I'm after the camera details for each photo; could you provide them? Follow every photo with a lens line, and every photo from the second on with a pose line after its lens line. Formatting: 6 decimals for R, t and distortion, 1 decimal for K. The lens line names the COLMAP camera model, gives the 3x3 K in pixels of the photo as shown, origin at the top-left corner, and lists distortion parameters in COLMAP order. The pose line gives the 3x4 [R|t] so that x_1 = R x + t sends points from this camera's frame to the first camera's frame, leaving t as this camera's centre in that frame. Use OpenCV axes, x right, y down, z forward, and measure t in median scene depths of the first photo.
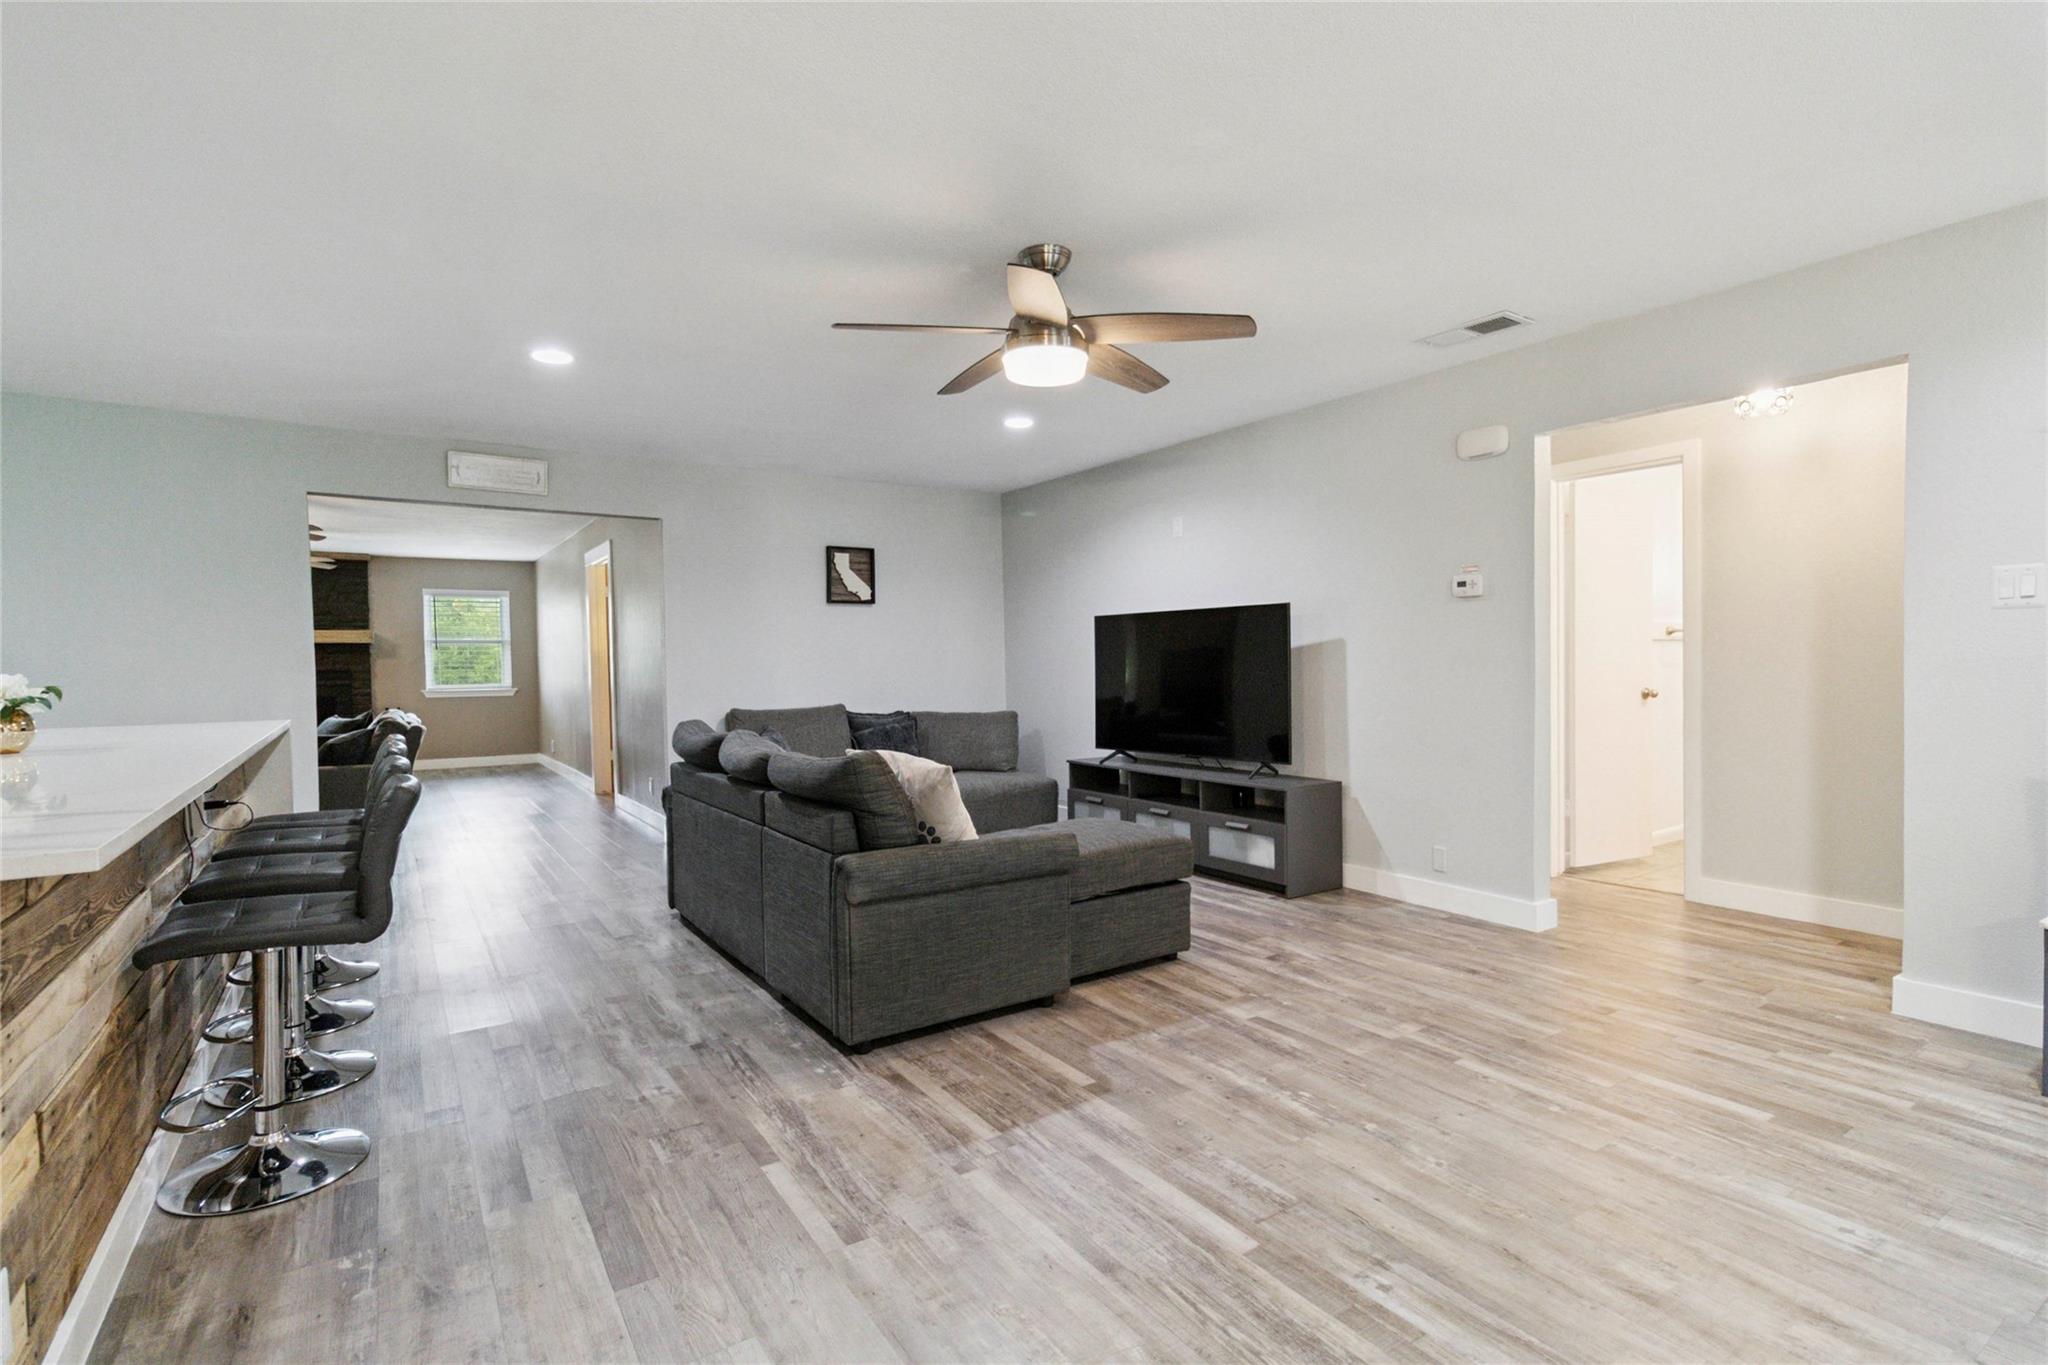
lens RADIAL K [[949.3, 0, 1034.2], [0, 949.3, 657.6], [0, 0, 1]] dist [-0.000265, -0.000171]
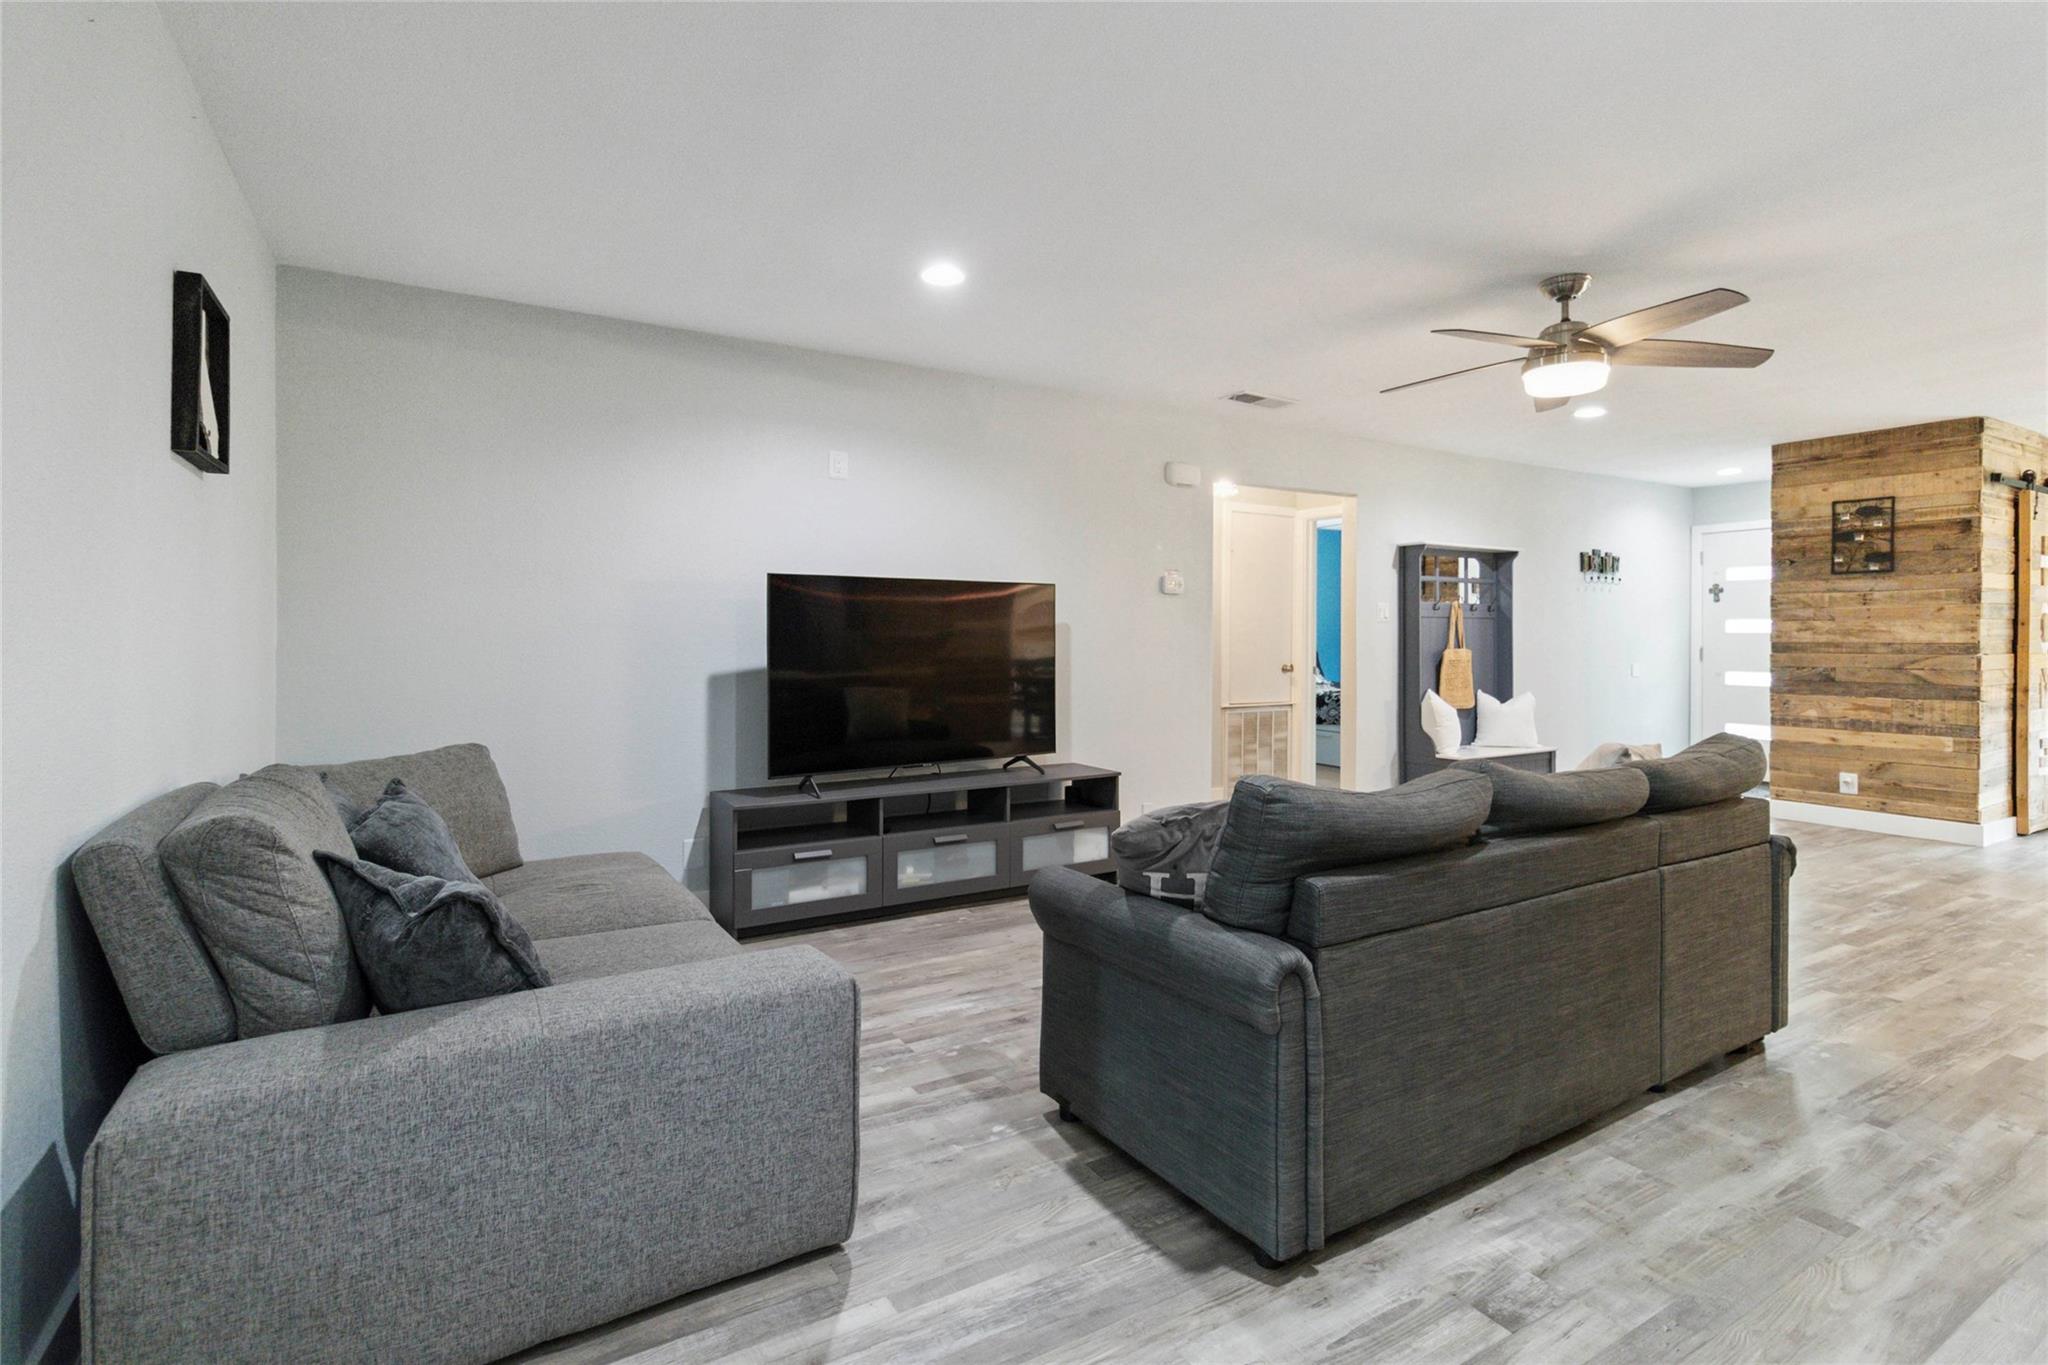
lens RADIAL K [[971.1, 0, 1018.1], [0, 971.1, 632.5], [0, 0, 1]] dist [-0.000506, -0.000164]
pose [[0.069737, 0.020046, 0.997364, -1.021952], [-0.001570, 0.999799, -0.019985, 0.015577], [-0.997564, -0.000172, 0.069754, 1.391326]]
